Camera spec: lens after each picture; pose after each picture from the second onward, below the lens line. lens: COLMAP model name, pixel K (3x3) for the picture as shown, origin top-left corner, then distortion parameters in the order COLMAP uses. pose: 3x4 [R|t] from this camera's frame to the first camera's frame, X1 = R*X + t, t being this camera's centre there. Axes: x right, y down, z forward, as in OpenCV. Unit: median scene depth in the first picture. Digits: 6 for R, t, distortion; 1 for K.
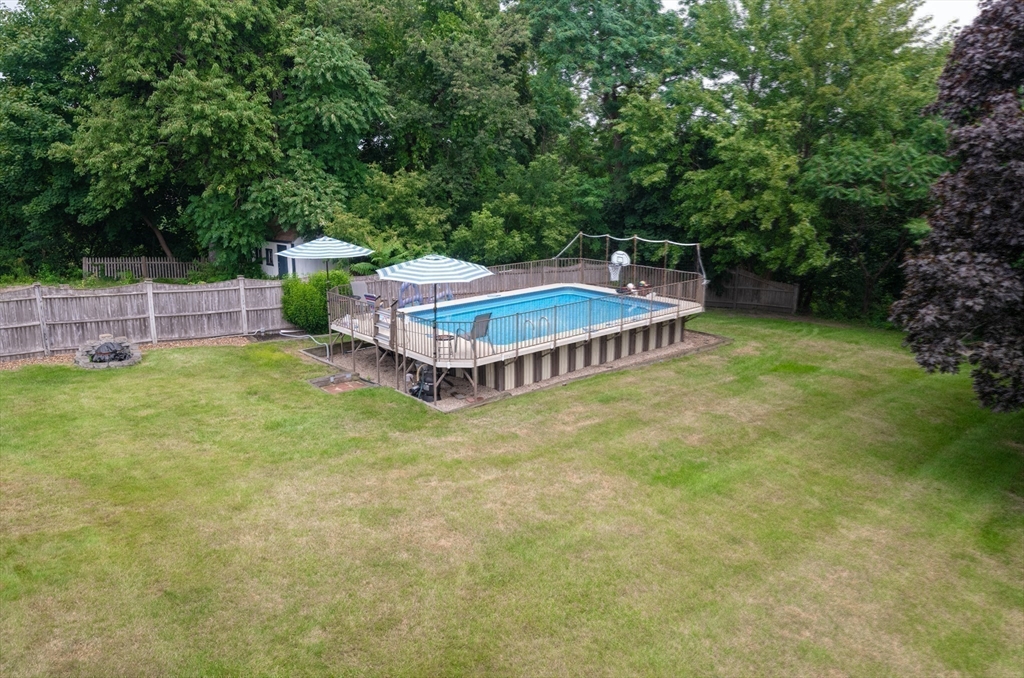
lens RADIAL K [[674.3, 0, 512.0], [0, 674.3, 339.0], [0, 0, 1]] dist [0.003713, -0.000591]
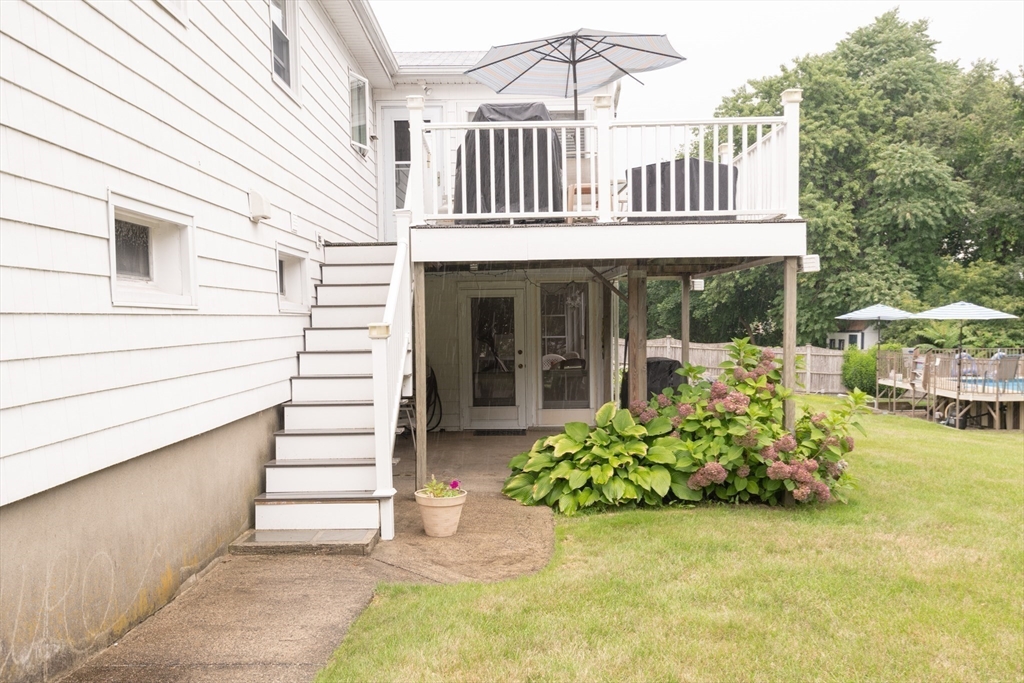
lens RADIAL K [[835.0, 0, 512.0], [0, 835.0, 341.5], [0, 0, 1]] dist [0.007582, 0.002919]
pose [[0.726312, 0.013321, -0.687236, 0.205032], [-0.168192, 0.972863, -0.158899, 0.196768], [0.666469, 0.230998, 0.708843, -0.355114]]
